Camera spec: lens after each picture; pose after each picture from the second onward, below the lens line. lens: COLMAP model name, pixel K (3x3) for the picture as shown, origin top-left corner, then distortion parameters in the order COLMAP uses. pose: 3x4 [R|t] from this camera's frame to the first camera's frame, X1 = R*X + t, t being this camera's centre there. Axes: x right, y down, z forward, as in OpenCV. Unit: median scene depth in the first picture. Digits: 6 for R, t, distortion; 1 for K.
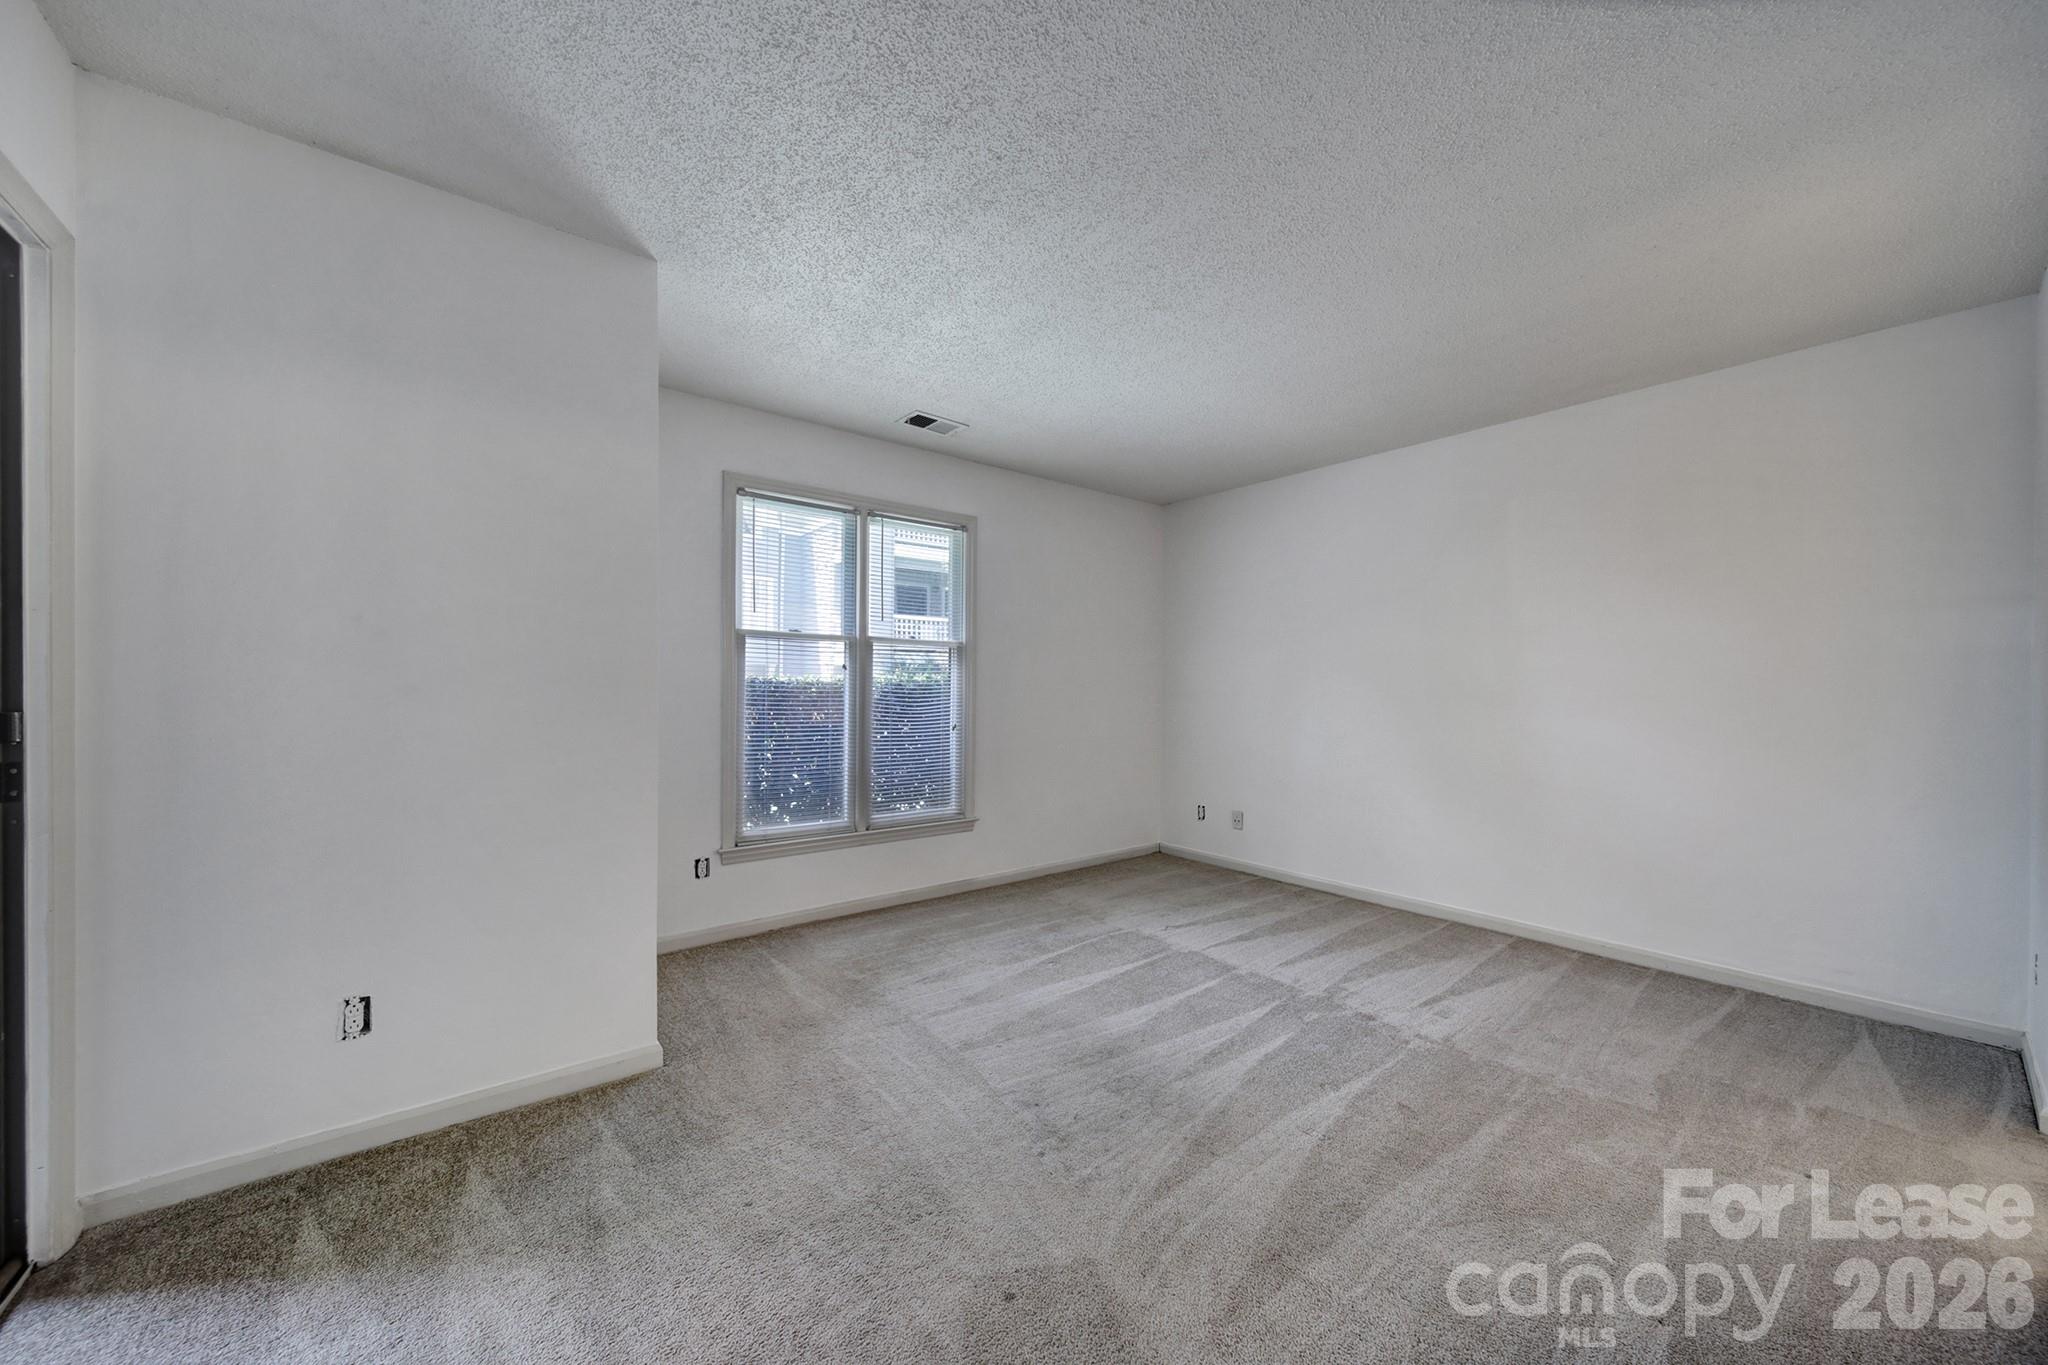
lens RADIAL K [[731.0, 0, 1024.9], [0, 731.0, 685.0], [0, 0, 1]] dist [-0.008807, -0.000425]
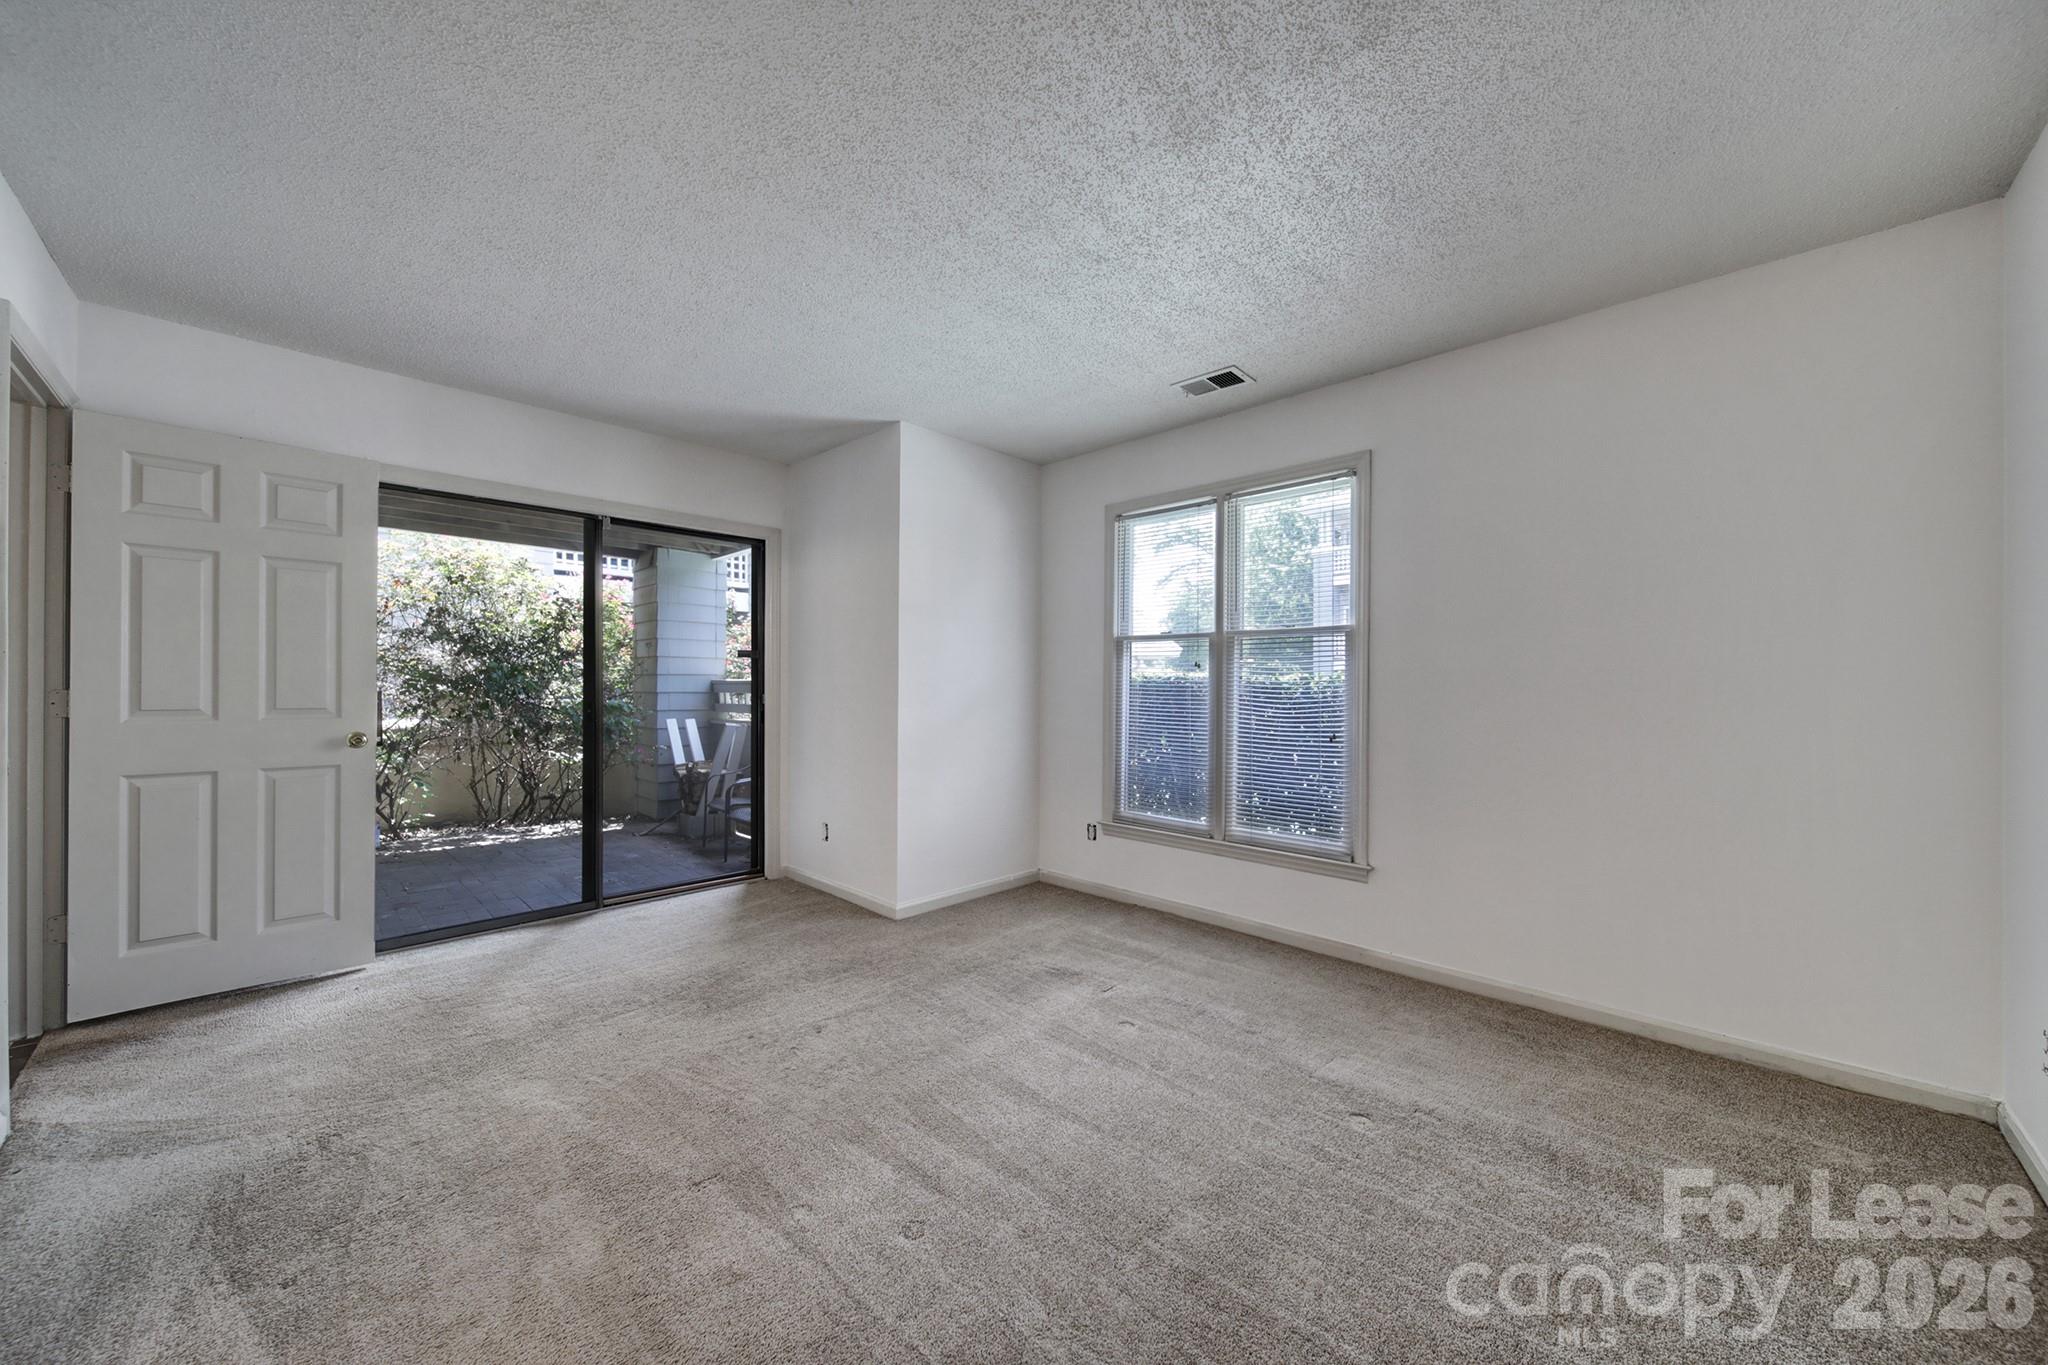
lens RADIAL K [[731.0, 0, 1024.9], [0, 731.0, 685.0], [0, 0, 1]] dist [-0.008807, -0.000425]
pose [[0.119431, -0.002428, -0.992840, 0.718779], [0.005390, 0.999984, -0.001797, 0.002577], [0.992828, -0.005136, 0.119442, 0.685001]]
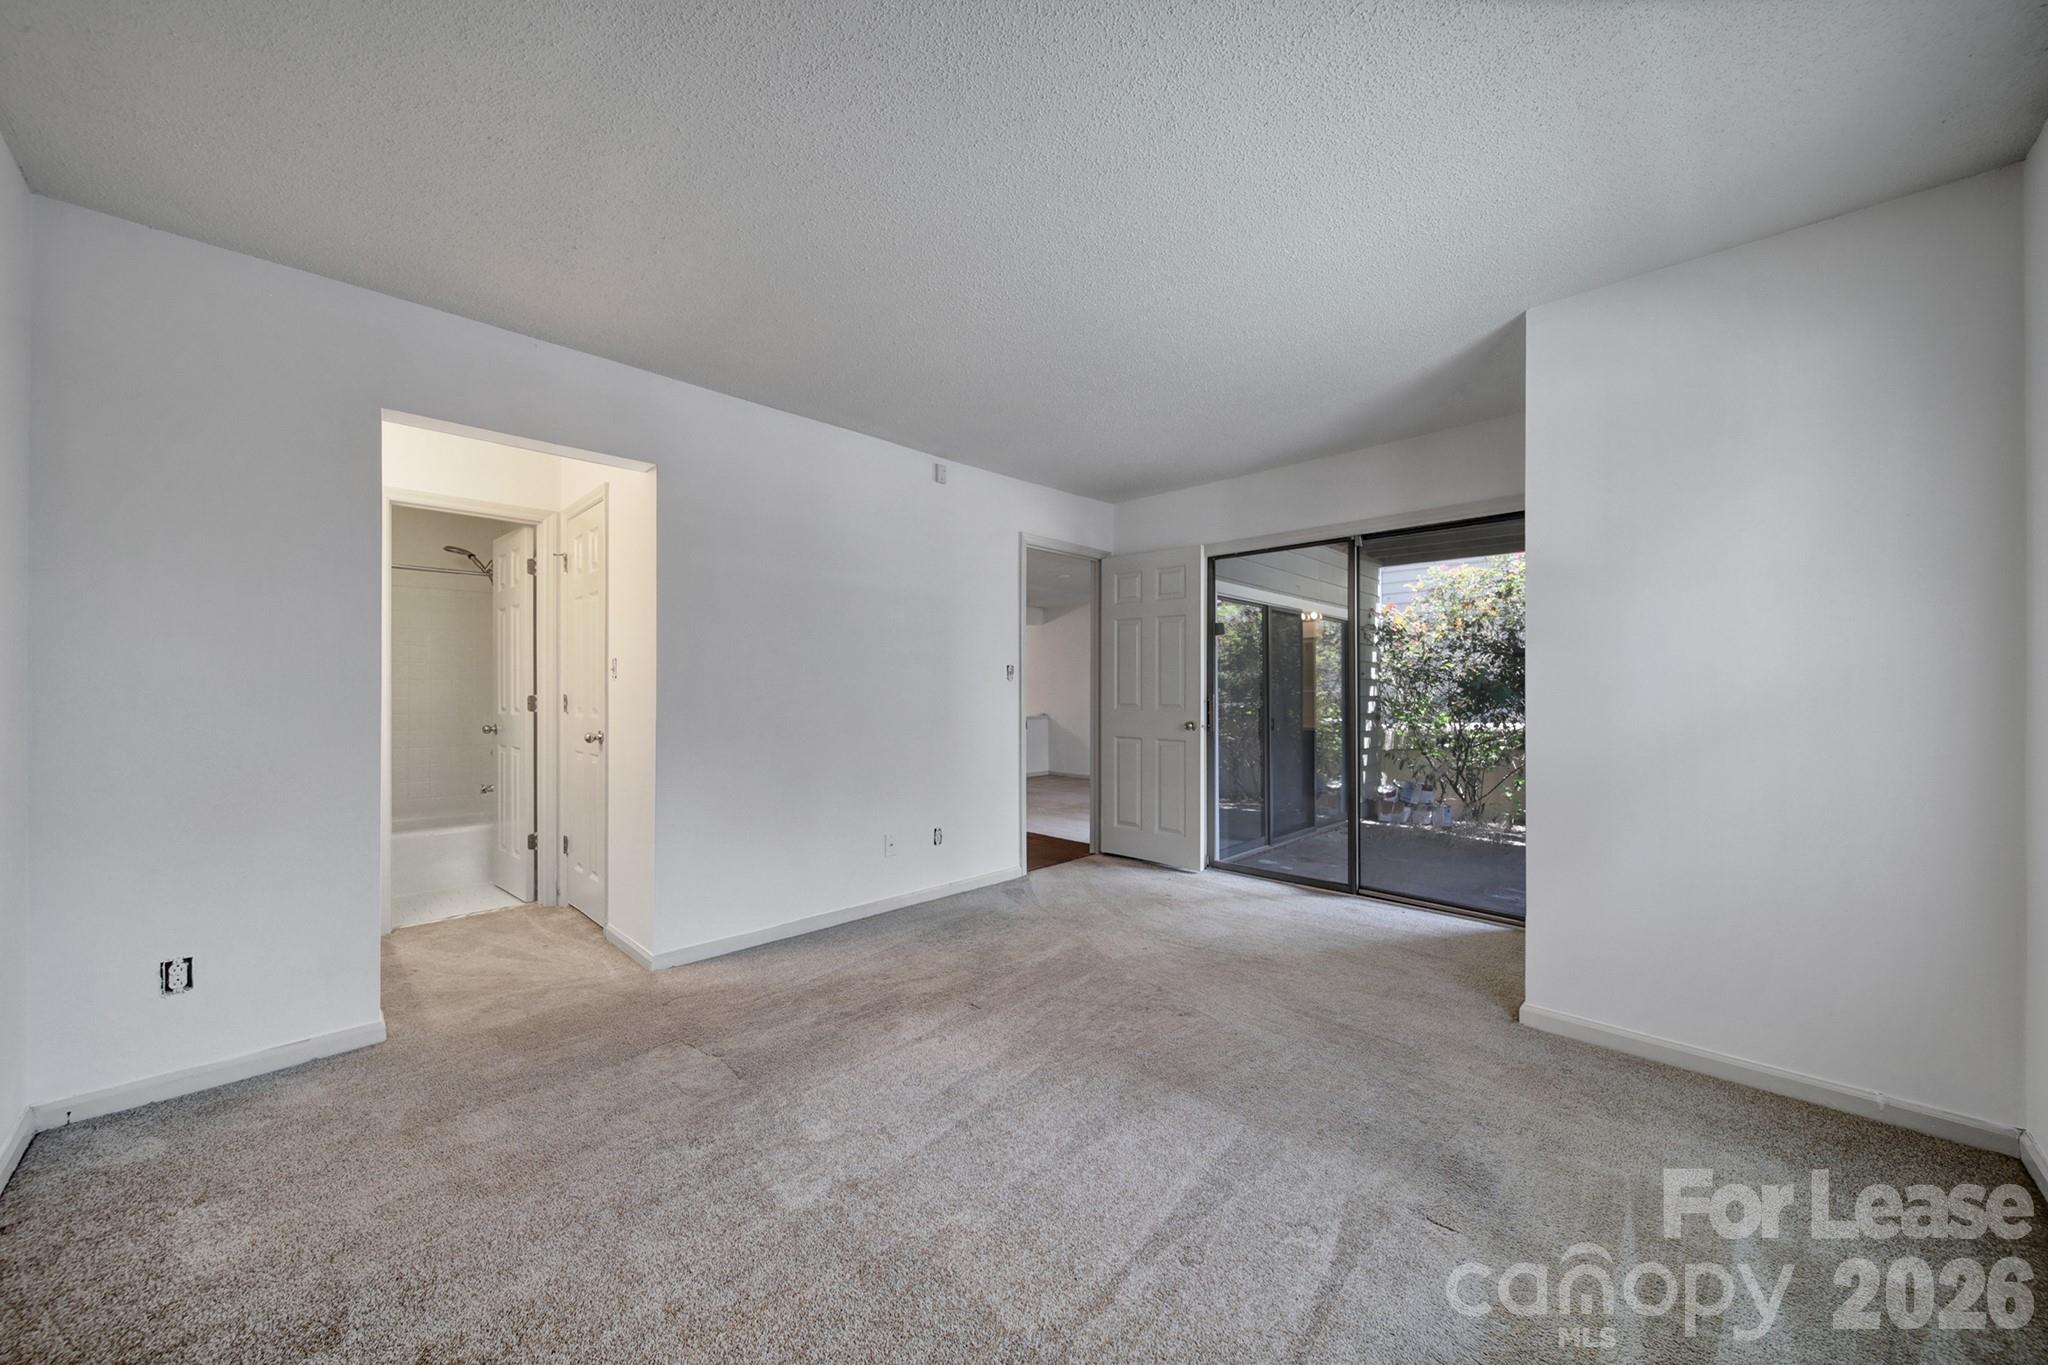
lens RADIAL K [[731.0, 0, 1024.9], [0, 731.0, 685.0], [0, 0, 1]] dist [-0.008807, -0.000425]
pose [[-0.994815, -0.003465, -0.101644, 0.249776], [-0.001973, 0.999889, -0.014778, 0.007044], [0.101684, -0.014501, -0.994711, 1.281465]]
